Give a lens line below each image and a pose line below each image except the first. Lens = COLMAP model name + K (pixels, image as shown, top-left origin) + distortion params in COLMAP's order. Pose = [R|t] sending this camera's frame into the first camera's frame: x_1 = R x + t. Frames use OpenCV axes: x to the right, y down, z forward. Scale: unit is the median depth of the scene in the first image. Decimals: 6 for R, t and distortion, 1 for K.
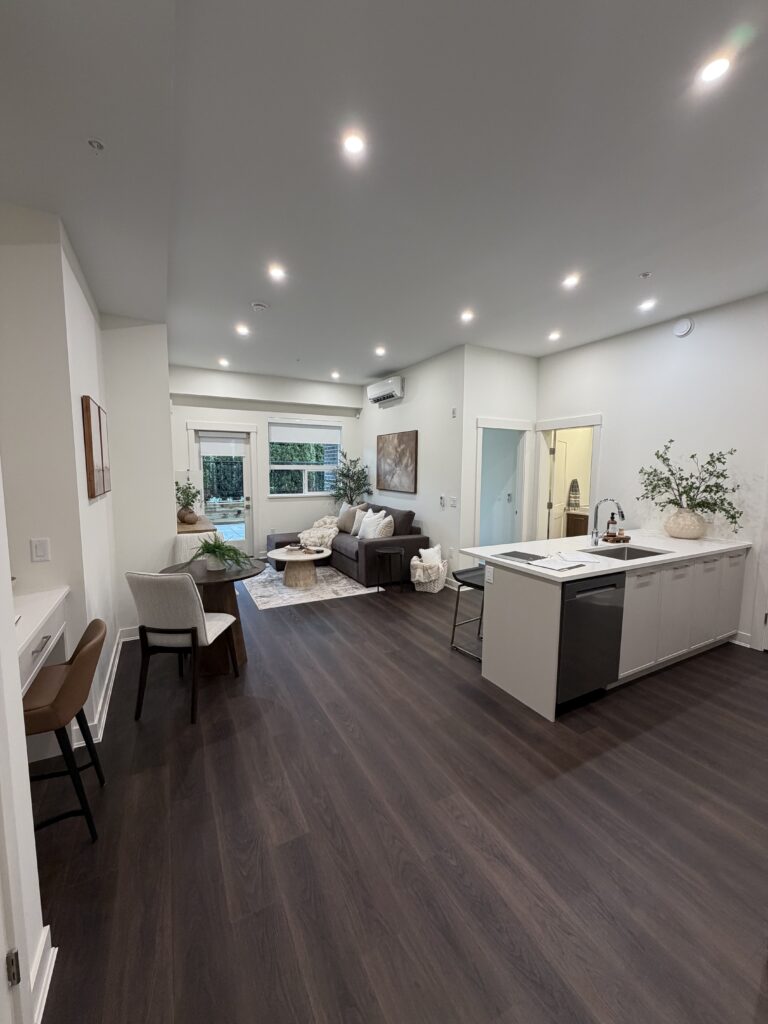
lens RADIAL K [[406.8, 0, 384.0], [0, 406.8, 512.0], [0, 0, 1]] dist [-0.003071, -0.000447]
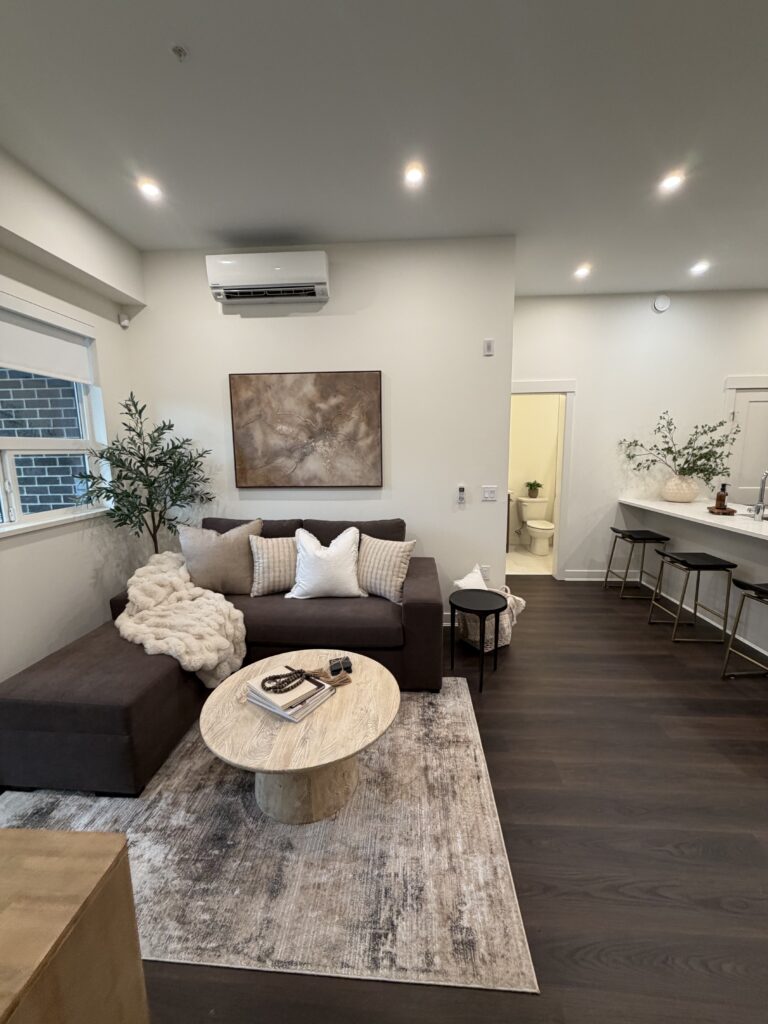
lens RADIAL K [[406.8, 0, 384.0], [0, 406.8, 512.0], [0, 0, 1]] dist [-0.003071, -0.000447]
pose [[0.526683, -0.141832, 0.838146, -0.385735], [0.106388, 0.989228, 0.100545, -0.066565], [-0.843378, 0.036213, 0.536099, 0.687613]]
